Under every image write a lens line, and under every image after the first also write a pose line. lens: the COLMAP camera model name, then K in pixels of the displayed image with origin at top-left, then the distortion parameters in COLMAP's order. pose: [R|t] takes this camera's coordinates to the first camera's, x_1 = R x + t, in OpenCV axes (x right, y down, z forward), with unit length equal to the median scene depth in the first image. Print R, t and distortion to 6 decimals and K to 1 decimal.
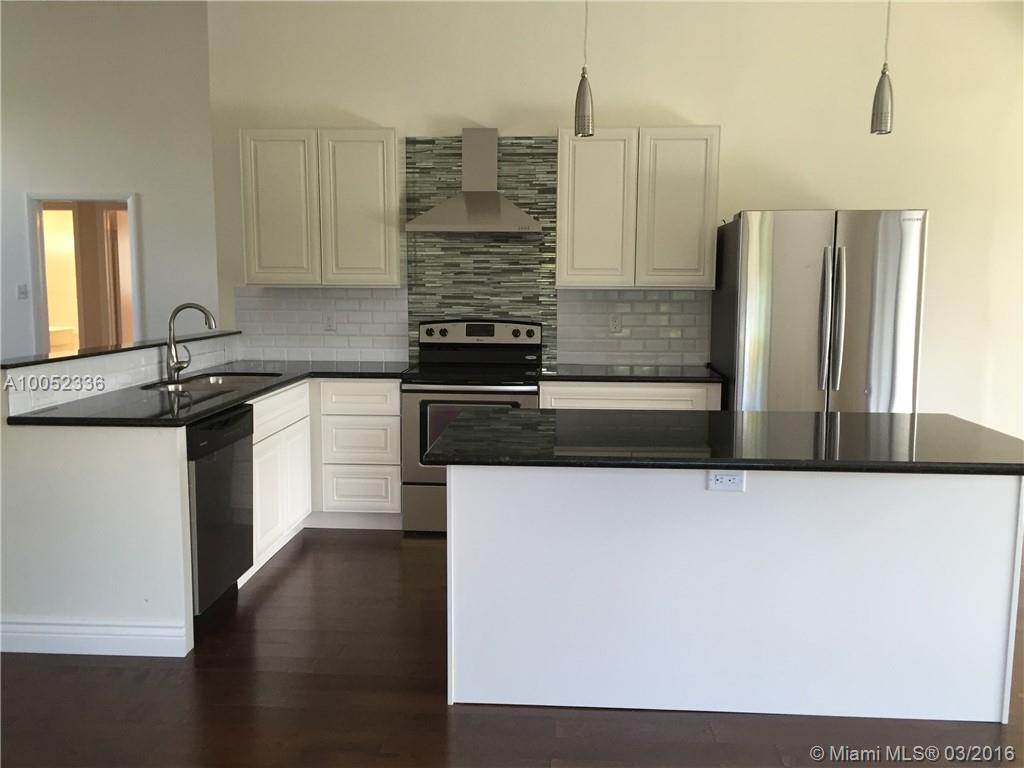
lens RADIAL K [[873.2, 0, 515.4], [0, 873.2, 377.9], [0, 0, 1]] dist [0.080619, -0.089228]
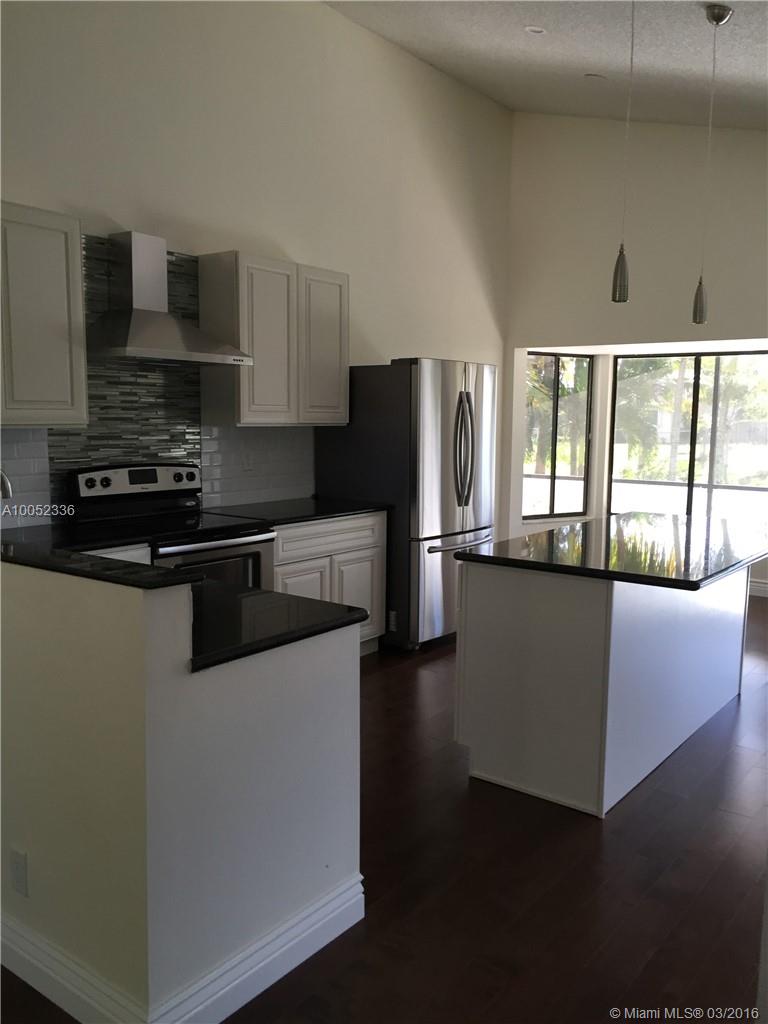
lens RADIAL K [[873.2, 0, 381.1], [0, 873.2, 515.3], [0, 0, 1]] dist [0.080619, -0.089228]
pose [[0.535484, -0.099649, 0.838646, -0.623767], [0.085714, 0.994300, 0.063415, -0.051315], [-0.840184, 0.037926, 0.540973, 0.355100]]
